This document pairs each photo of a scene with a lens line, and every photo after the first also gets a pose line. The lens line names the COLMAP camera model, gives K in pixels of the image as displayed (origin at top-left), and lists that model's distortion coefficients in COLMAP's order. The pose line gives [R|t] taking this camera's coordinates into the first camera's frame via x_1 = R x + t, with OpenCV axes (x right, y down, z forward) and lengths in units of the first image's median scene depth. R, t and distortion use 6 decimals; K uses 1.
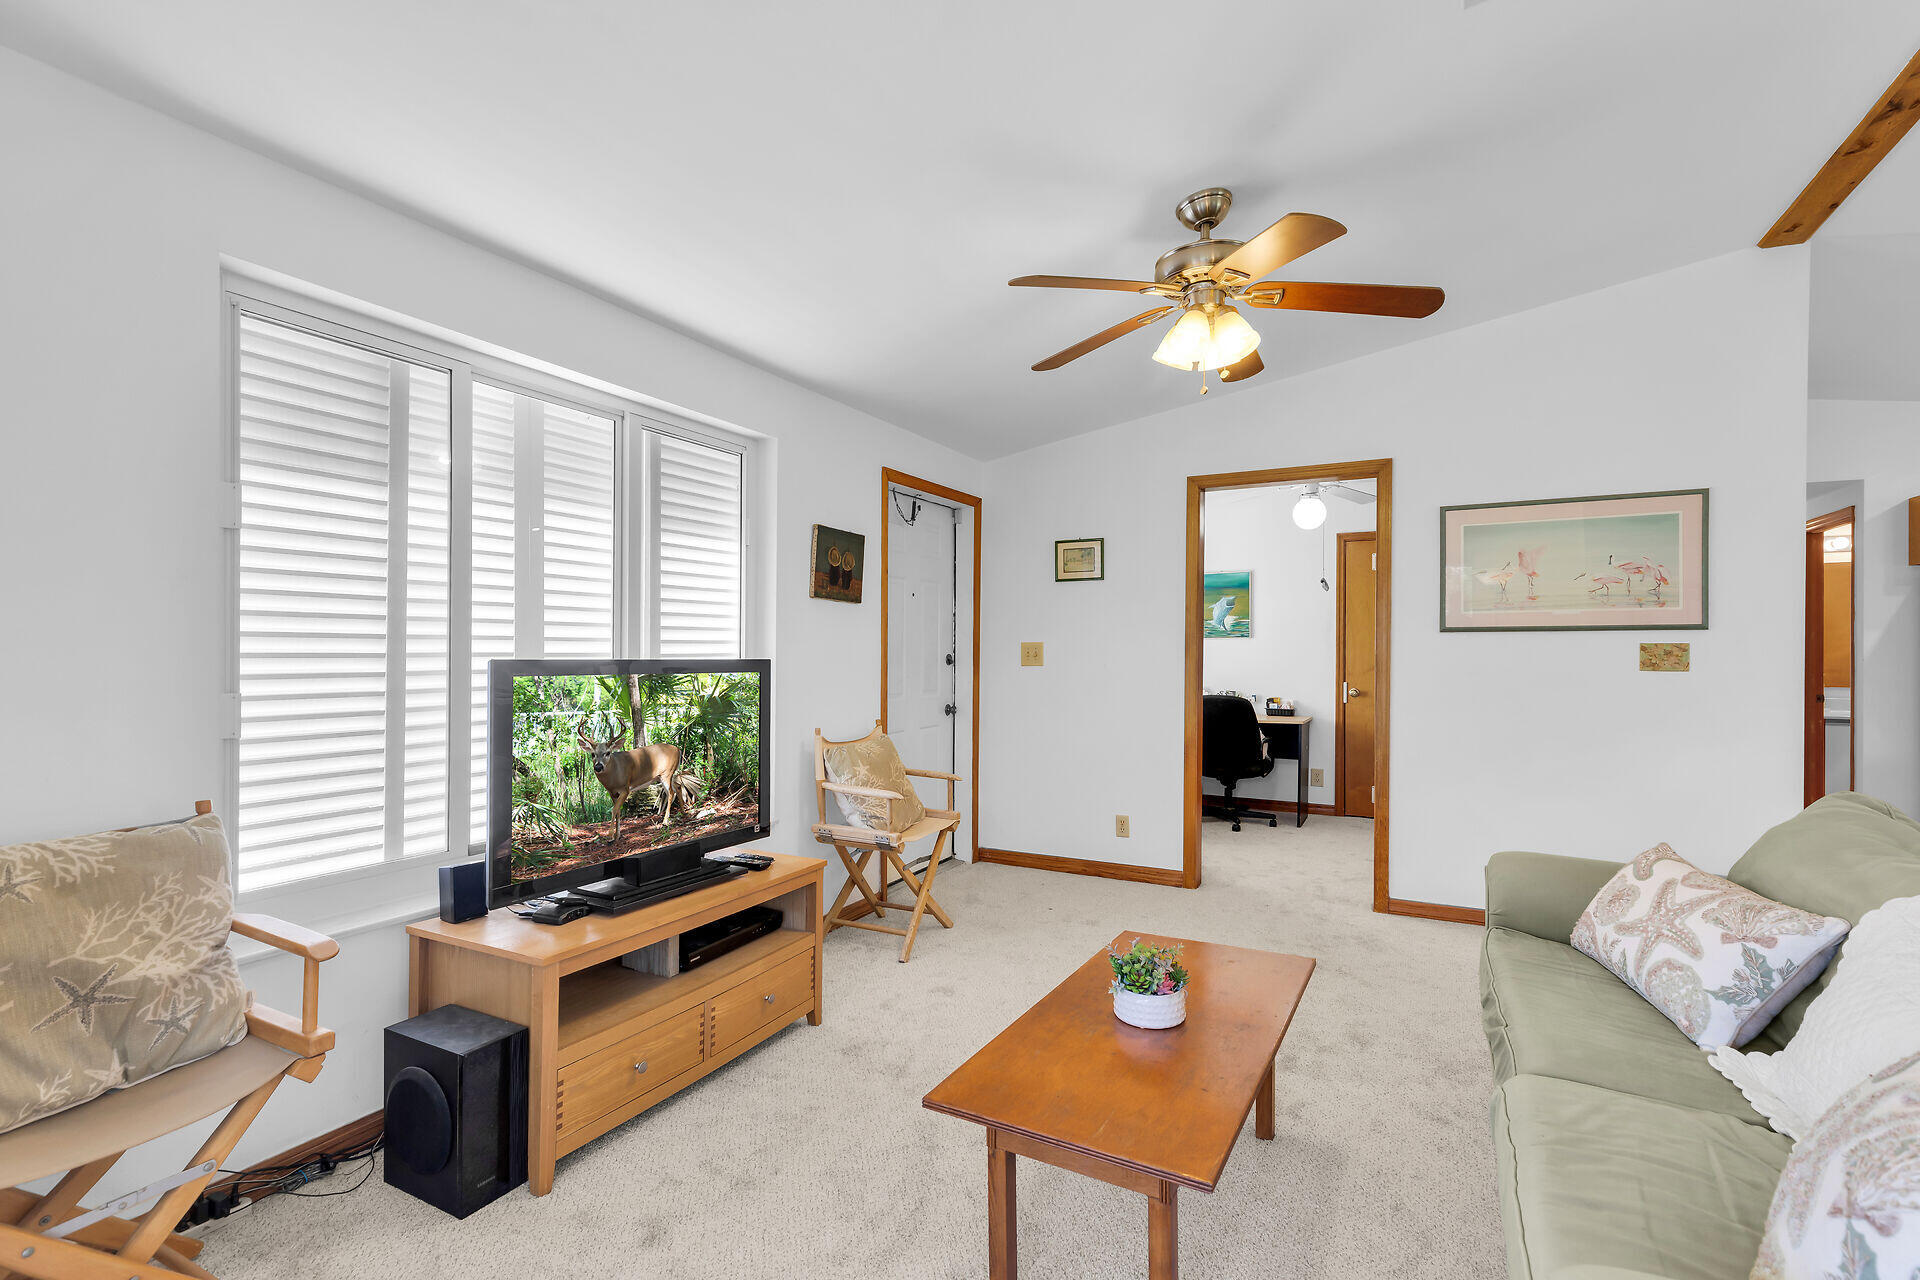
lens RADIAL K [[884.5, 0, 992.9], [0, 884.5, 610.3], [0, 0, 1]] dist [0.000338, -0.001787]
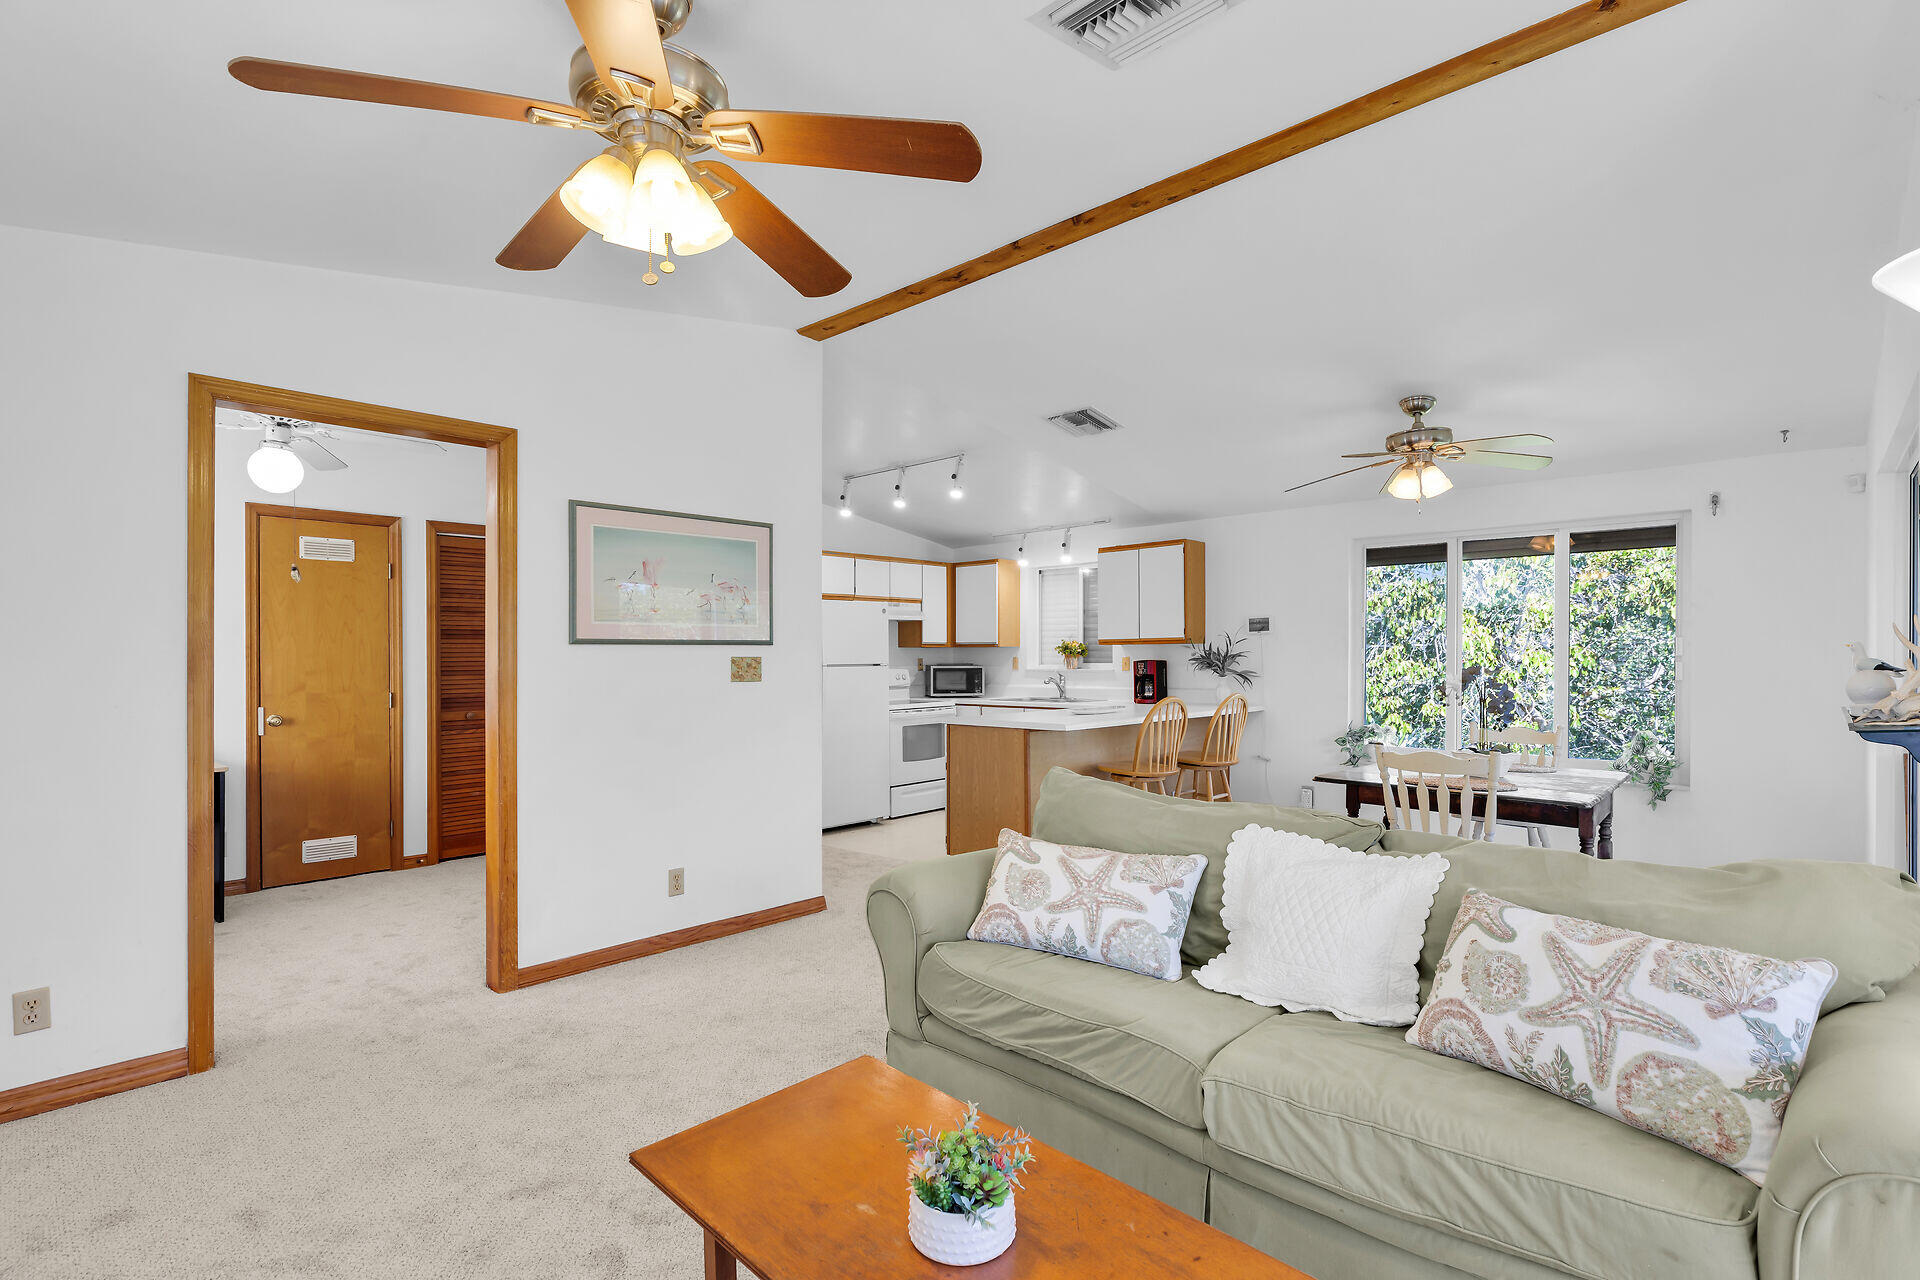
lens RADIAL K [[884.5, 0, 949.5], [0, 884.5, 652.7], [0, 0, 1]] dist [0.000338, -0.001787]
pose [[0.290602, -0.001915, 0.956842, -0.235895], [-0.039425, 0.999125, 0.013974, 0.006311], [-0.956031, -0.041784, 0.290272, 0.425963]]
